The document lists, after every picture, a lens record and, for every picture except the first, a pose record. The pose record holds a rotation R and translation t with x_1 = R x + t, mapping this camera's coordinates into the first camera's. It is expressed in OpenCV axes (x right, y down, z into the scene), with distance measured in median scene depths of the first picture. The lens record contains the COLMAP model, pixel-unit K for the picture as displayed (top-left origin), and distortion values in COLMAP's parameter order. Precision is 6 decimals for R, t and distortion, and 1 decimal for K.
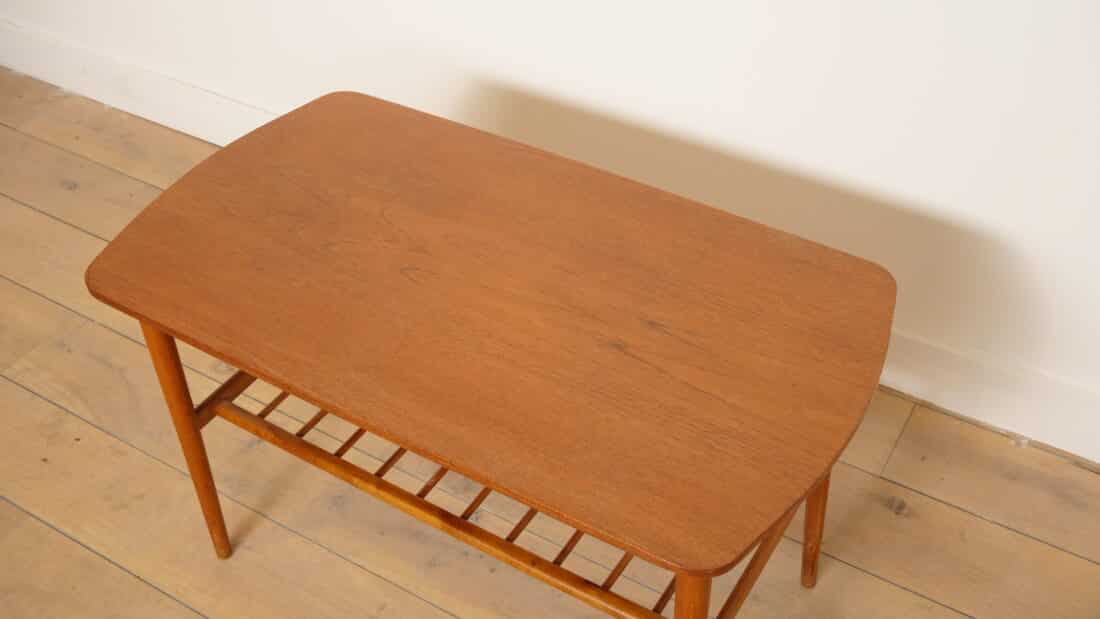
lens RADIAL K [[1165.6, 0, 550.0], [0, 1165.6, 309.5], [0, 0, 1]] dist [0.009190, 0.001659]
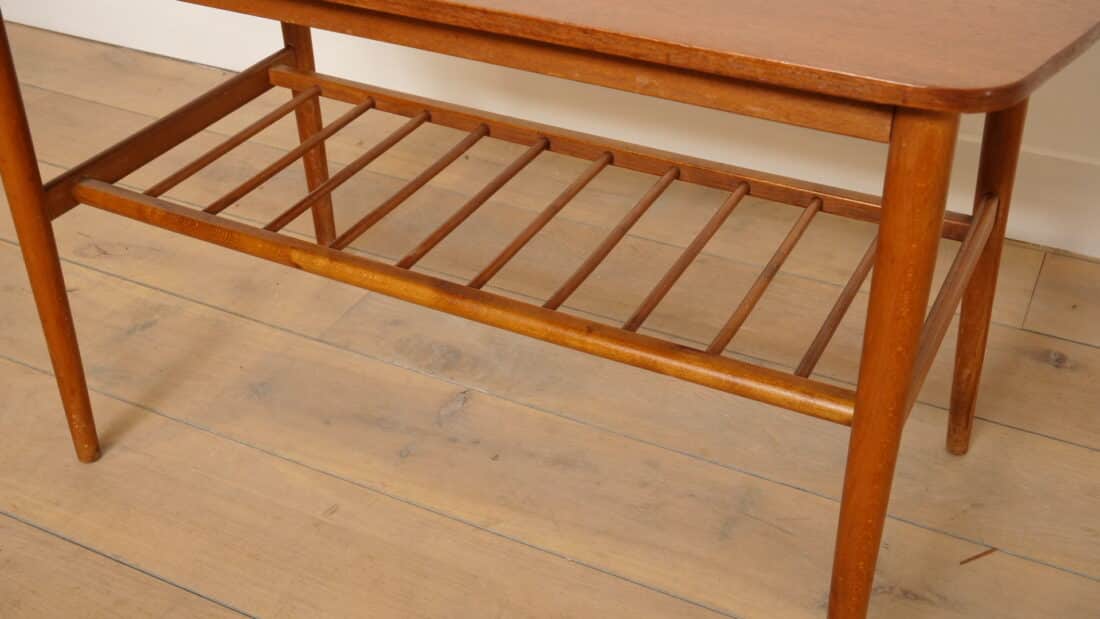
lens RADIAL K [[1231.3, 0, 550.0], [0, 1231.3, 309.5], [0, 0, 1]] dist [0.005123, 0.022036]
pose [[0.996784, -0.030737, 0.074012, -0.066501], [0.040882, 0.989345, -0.139730, 0.234380], [-0.068928, 0.142306, 0.987420, 0.275423]]
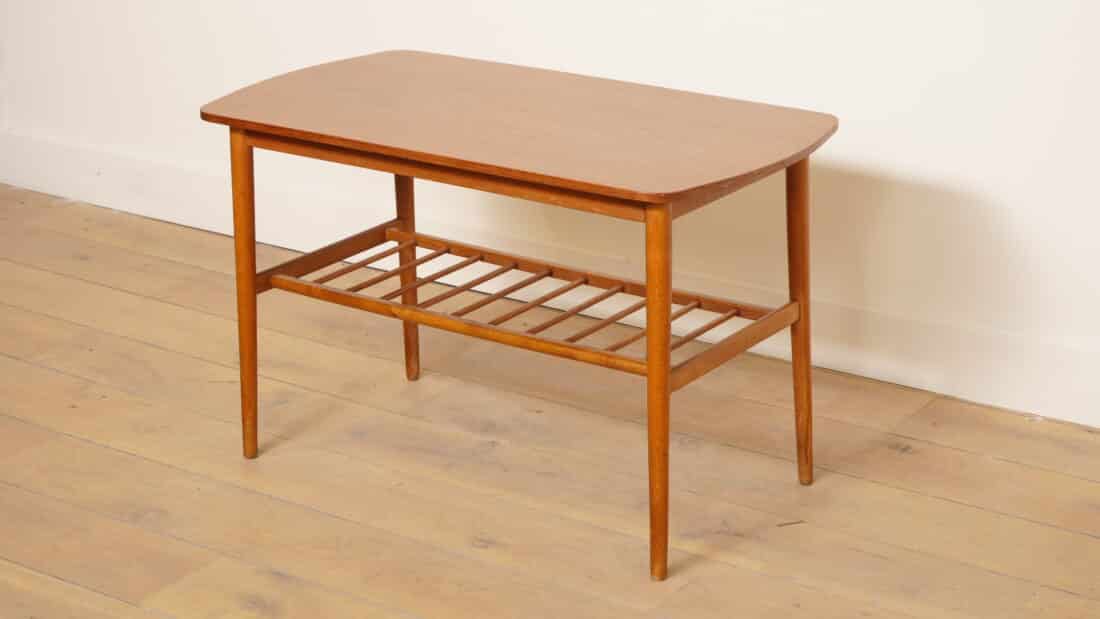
lens RADIAL K [[2251.6, 0, 550.0], [0, 2251.6, 309.5], [0, 0, 1]] dist [0.066956, -0.056269]
pose [[0.998121, 0.034029, -0.050949, 0.086012], [-0.051334, 0.918427, -0.392246, 0.861287], [0.033445, 0.394125, 0.918448, -0.890520]]
